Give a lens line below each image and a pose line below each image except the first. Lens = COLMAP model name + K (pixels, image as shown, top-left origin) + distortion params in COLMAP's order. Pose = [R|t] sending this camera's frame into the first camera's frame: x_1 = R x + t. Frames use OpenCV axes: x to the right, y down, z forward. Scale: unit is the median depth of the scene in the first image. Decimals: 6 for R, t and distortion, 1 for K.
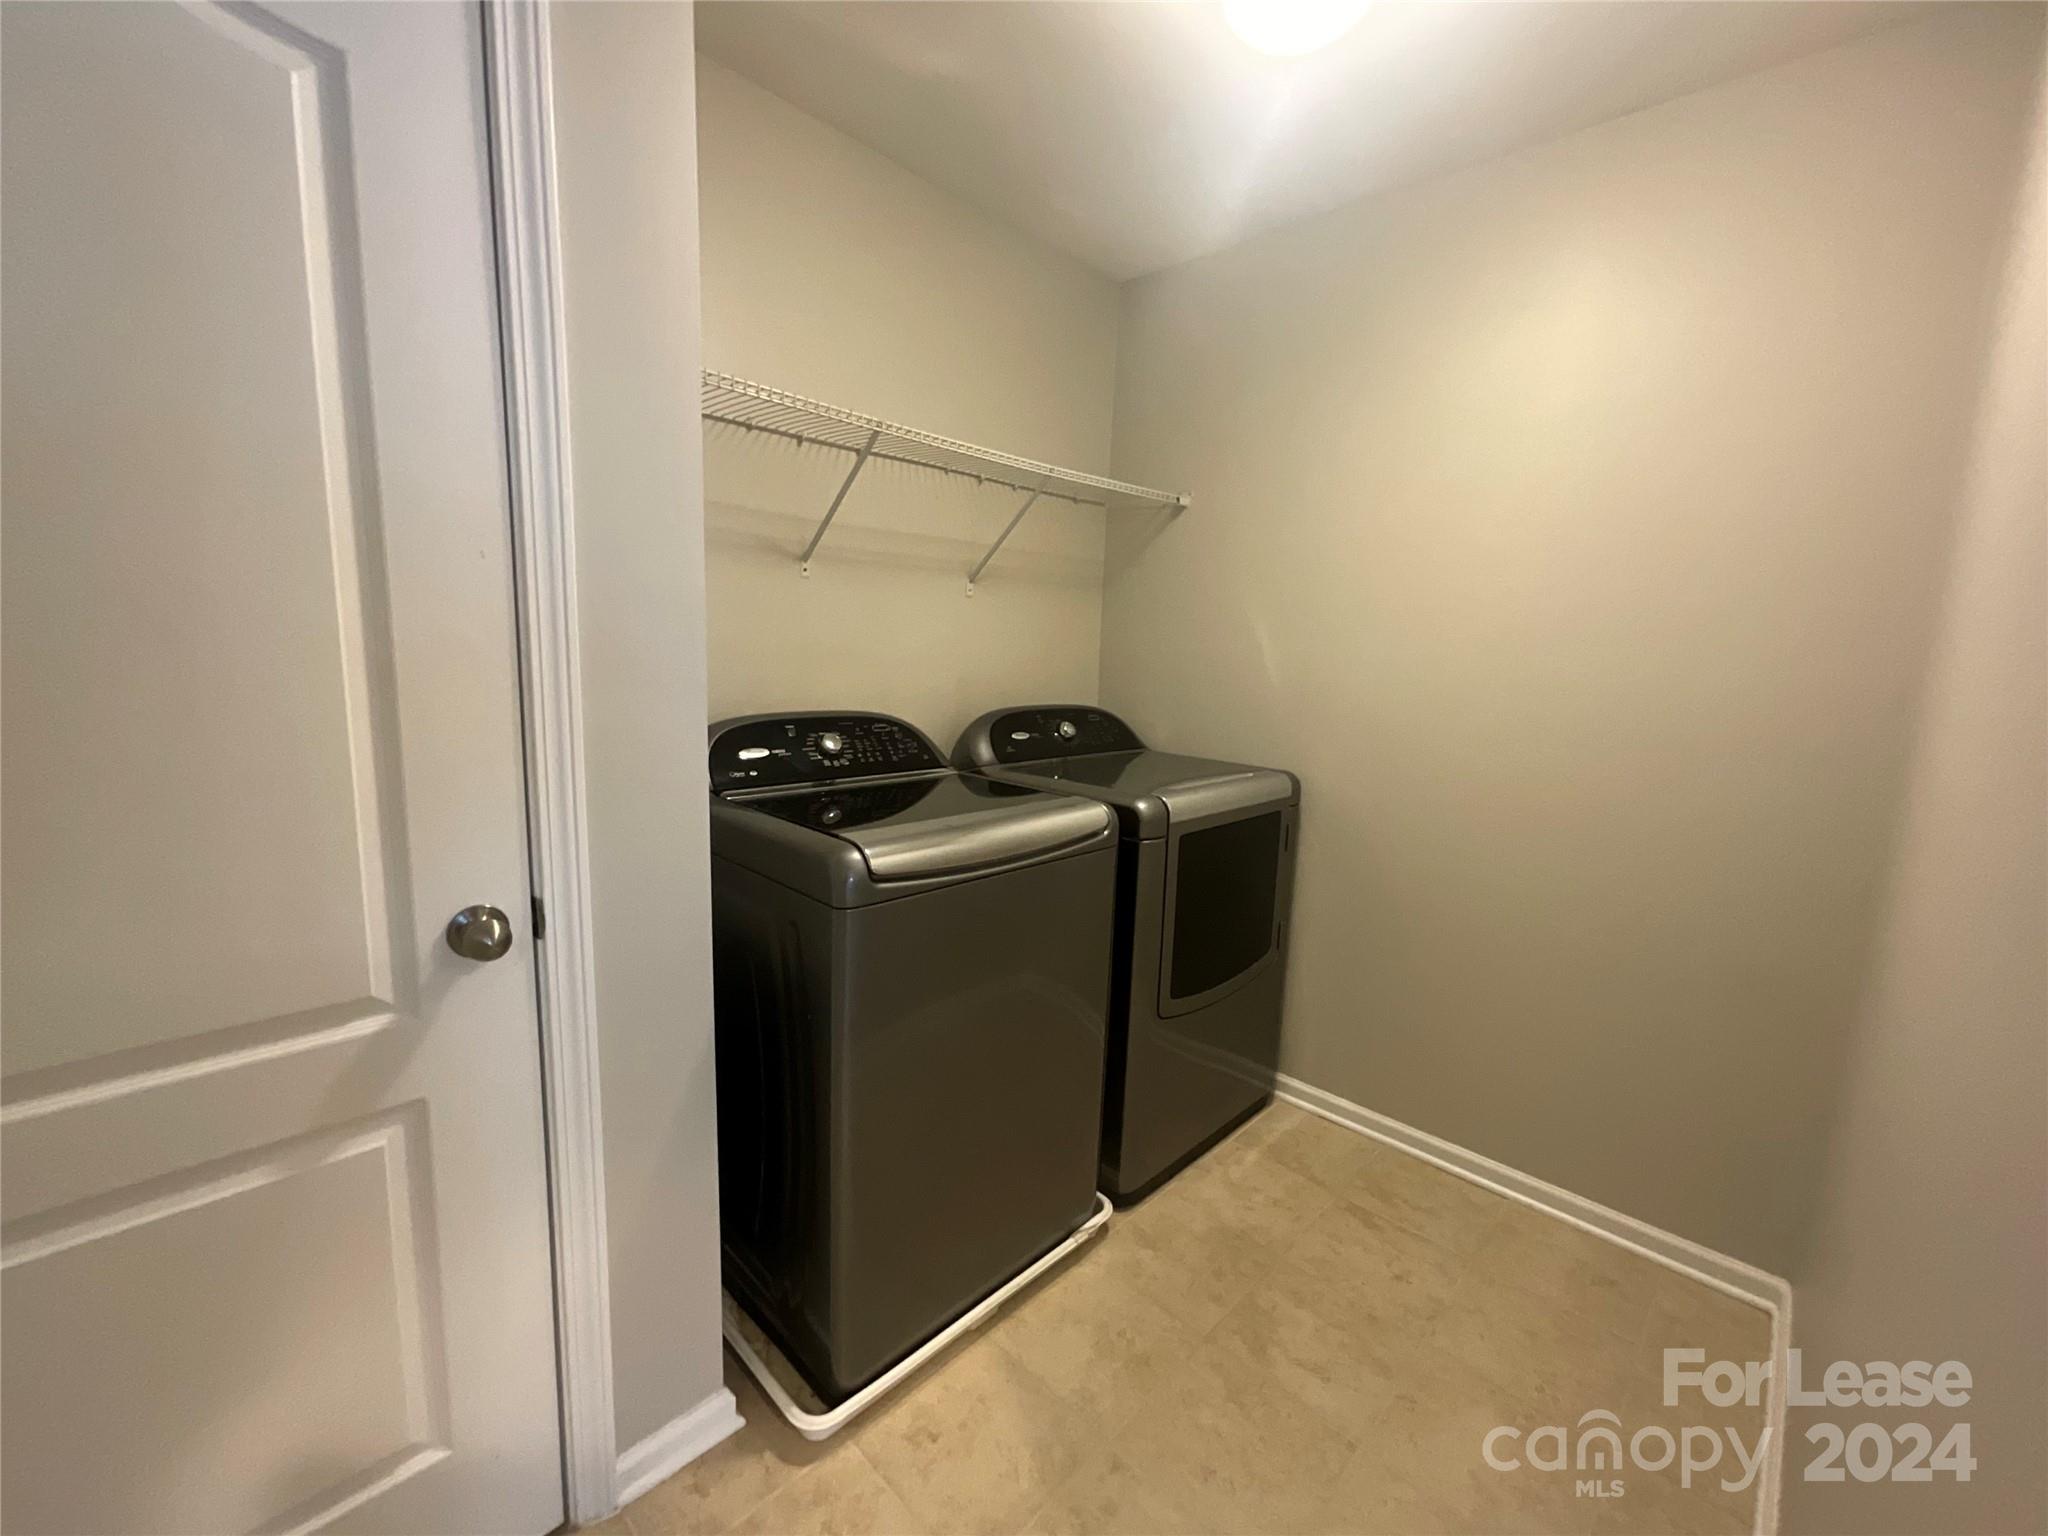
lens RADIAL K [[826.8, 0, 1018.6], [0, 826.8, 772.2], [0, 0, 1]] dist [0.003360, 0.000523]
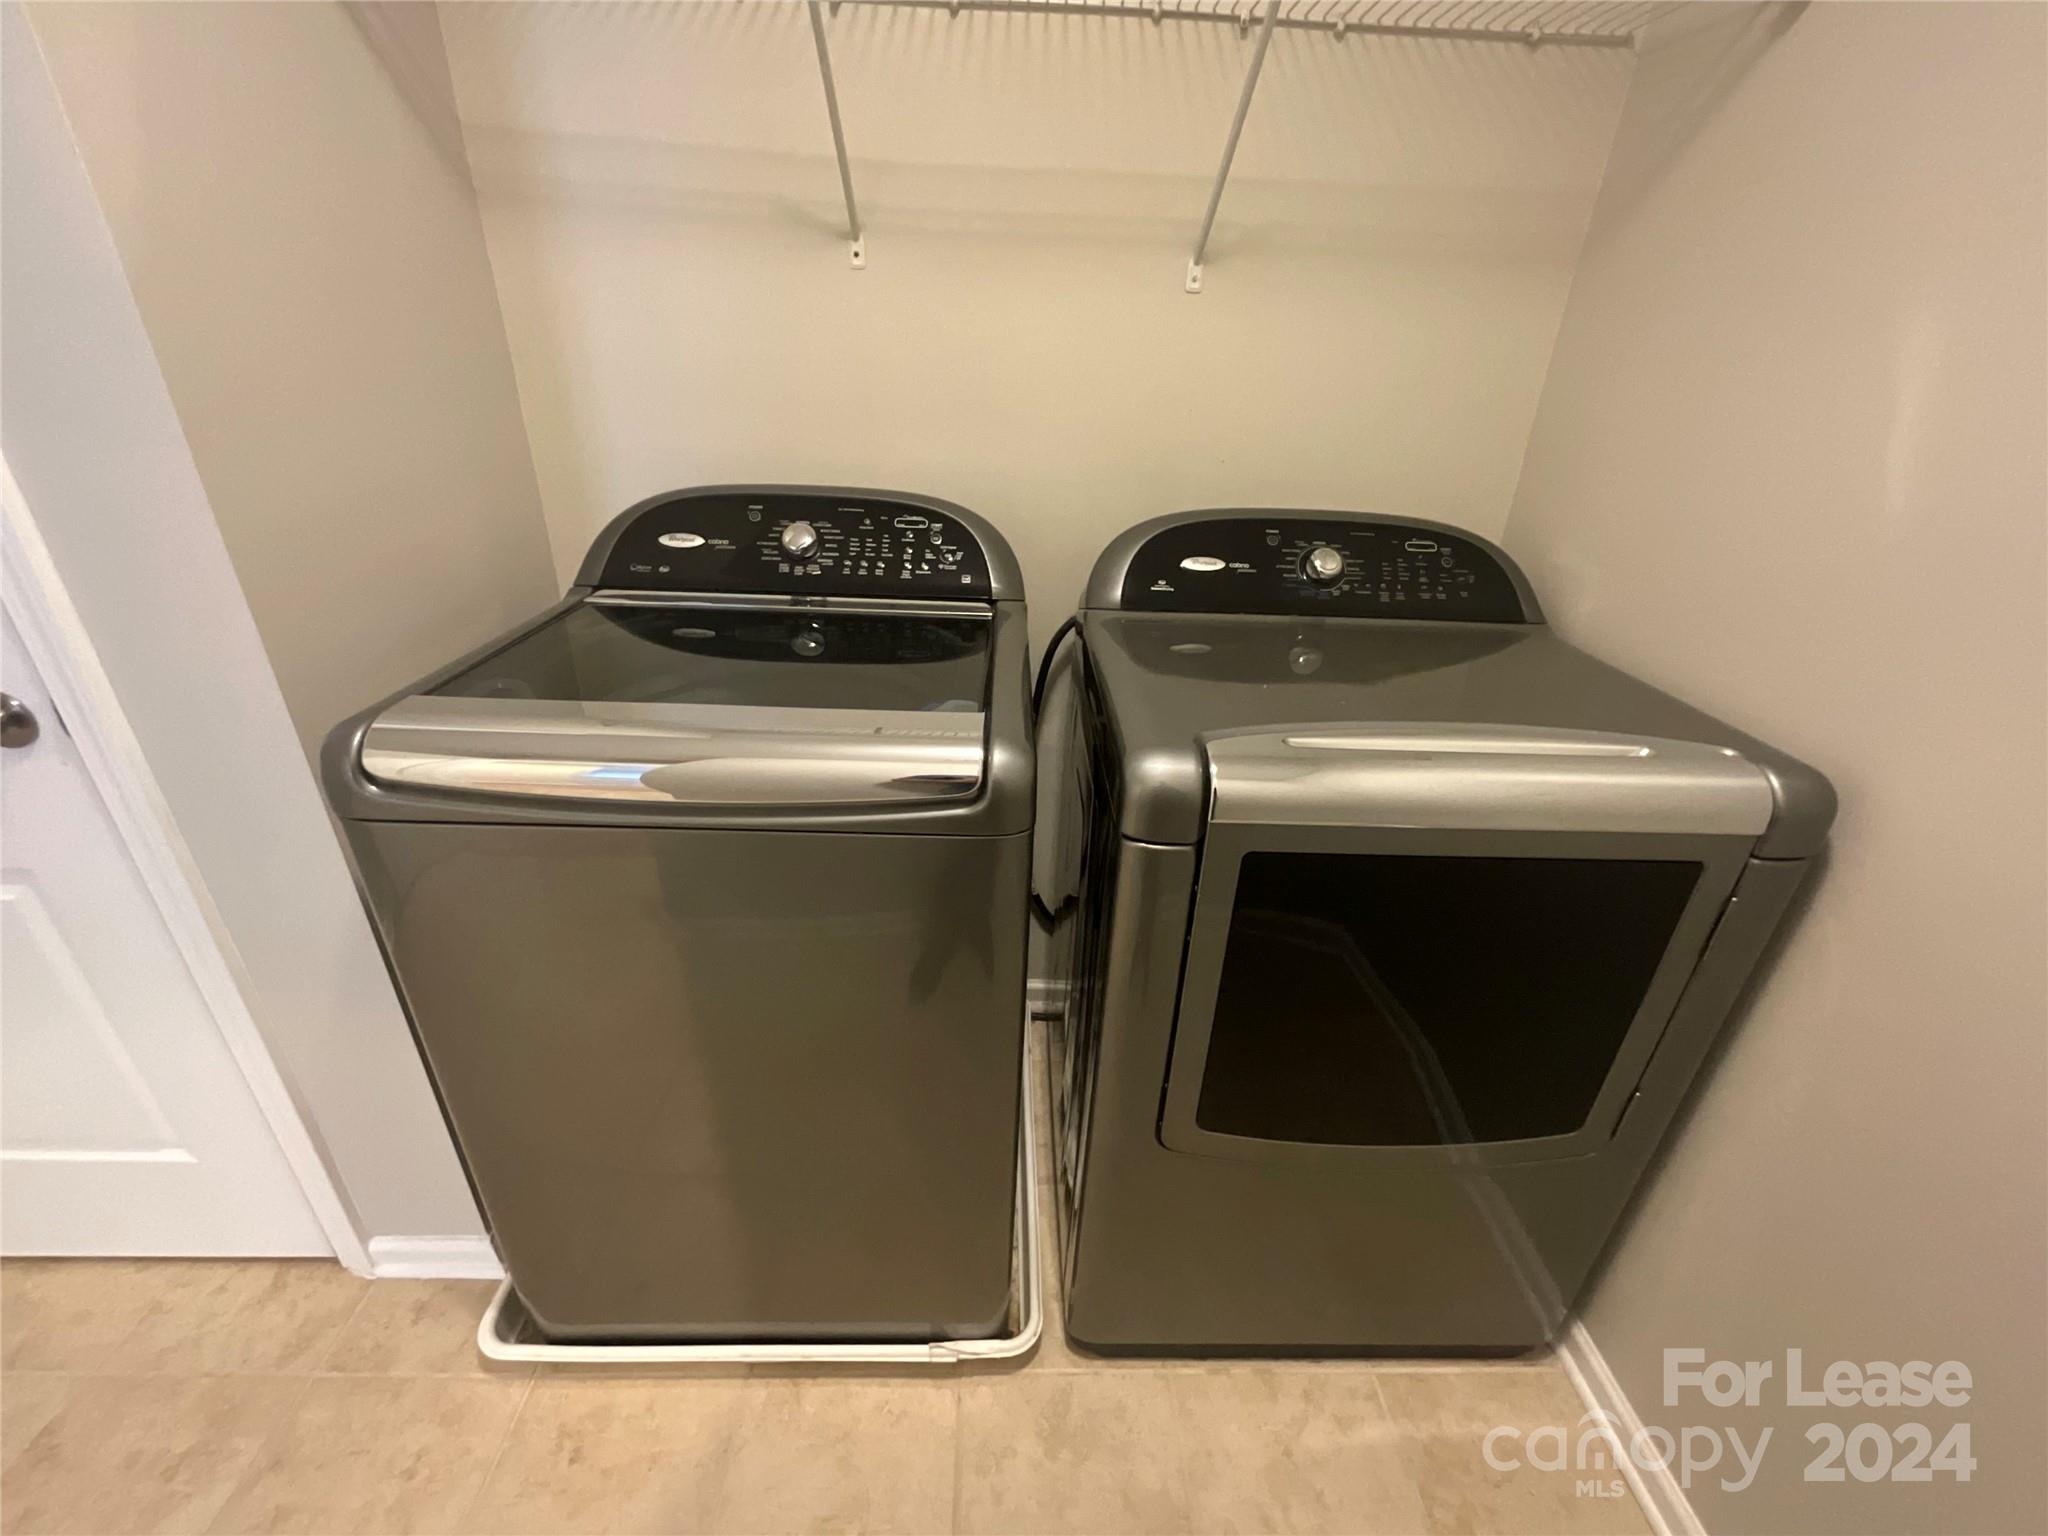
lens RADIAL K [[826.8, 0, 1027.6], [0, 826.8, 761.8], [0, 0, 1]] dist [0.003360, 0.000523]
pose [[0.718380, 0.298667, -0.628274, 0.369959], [-0.122853, 0.943418, 0.308008, -0.090752], [0.684717, -0.144082, 0.714425, 0.596489]]
